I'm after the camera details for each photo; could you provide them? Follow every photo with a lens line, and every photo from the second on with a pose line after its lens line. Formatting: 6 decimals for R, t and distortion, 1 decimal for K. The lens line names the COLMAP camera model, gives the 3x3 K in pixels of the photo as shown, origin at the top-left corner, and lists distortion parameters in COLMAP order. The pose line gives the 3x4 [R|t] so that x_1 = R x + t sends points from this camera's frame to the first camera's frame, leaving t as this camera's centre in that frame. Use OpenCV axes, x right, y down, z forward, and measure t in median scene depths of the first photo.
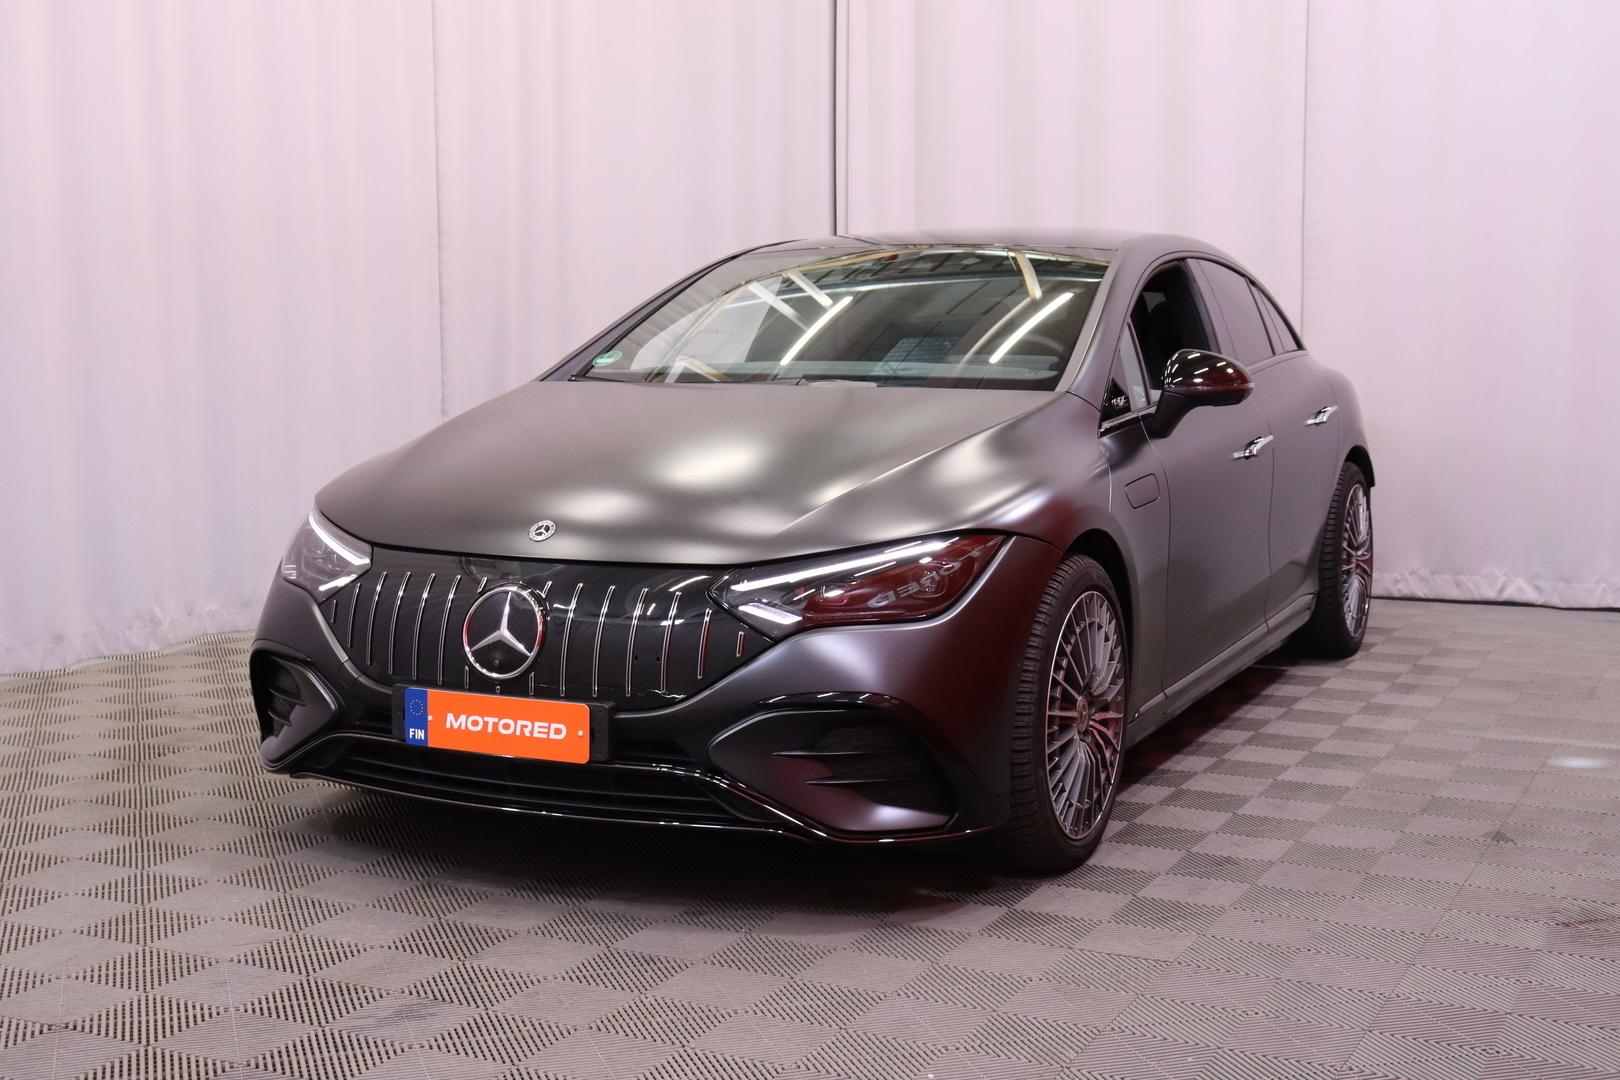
lens RADIAL K [[1833.9, 0, 810.0], [0, 1833.9, 540.0], [0, 0, 1]] dist [0.000459, 0.016523]
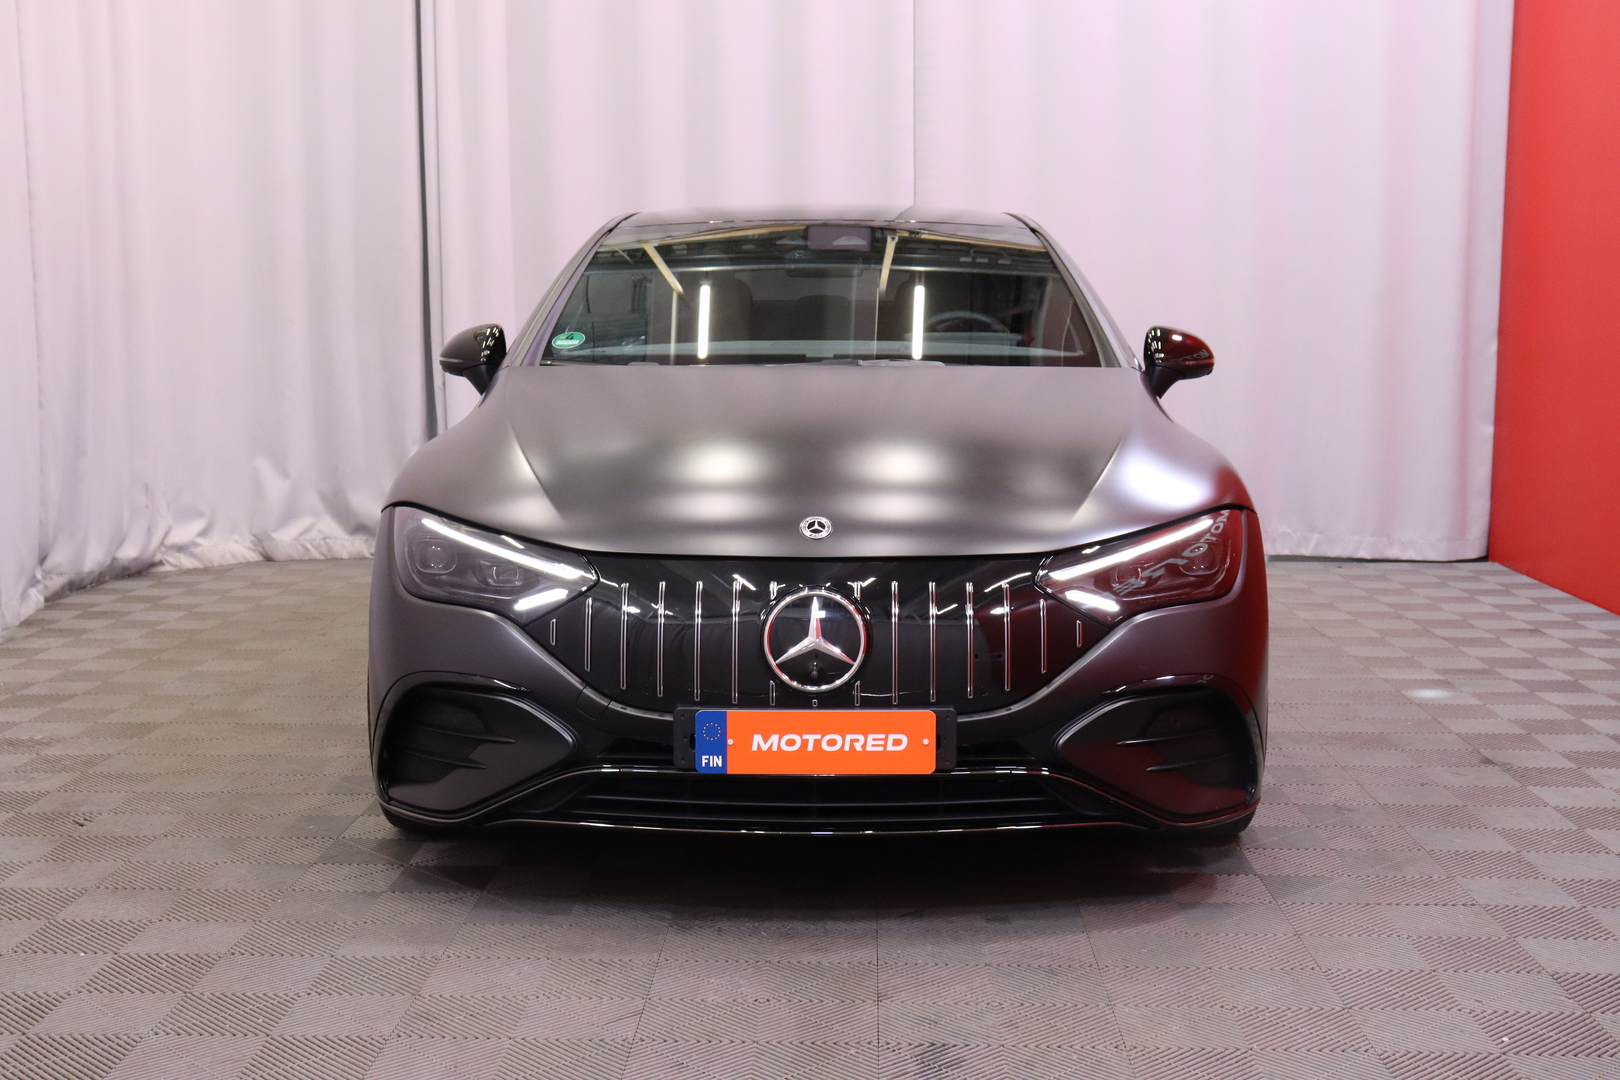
lens RADIAL K [[1833.9, 0, 810.0], [0, 1833.9, 540.0], [0, 0, 1]] dist [0.000459, 0.016523]
pose [[0.913299, -0.047850, 0.404470, -0.538676], [0.043802, 0.998855, 0.019263, -0.017302], [-0.404928, 0.000124, 0.914348, 0.167631]]
